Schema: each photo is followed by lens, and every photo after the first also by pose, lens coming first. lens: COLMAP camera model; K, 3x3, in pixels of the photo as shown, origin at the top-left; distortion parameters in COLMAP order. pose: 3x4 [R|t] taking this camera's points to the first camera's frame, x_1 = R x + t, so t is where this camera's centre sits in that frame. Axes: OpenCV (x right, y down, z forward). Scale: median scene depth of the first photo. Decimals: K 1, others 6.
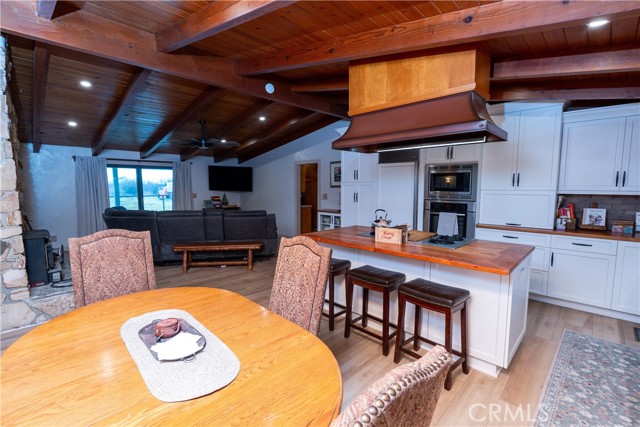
lens RADIAL K [[293.8, 0, 320.0], [0, 293.8, 213.0], [0, 0, 1]] dist [-0.007740, 0.002439]
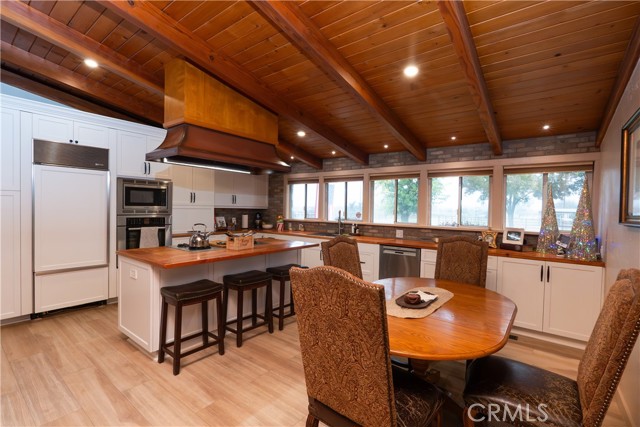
lens RADIAL K [[293.8, 0, 321.7], [0, 293.8, 214.2], [0, 0, 1]] dist [-0.007740, 0.002439]
pose [[-0.135288, -0.022416, 0.990553, -0.664137], [0.071066, 0.996950, 0.032267, -0.036561], [-0.988254, 0.074760, -0.133282, 0.560637]]
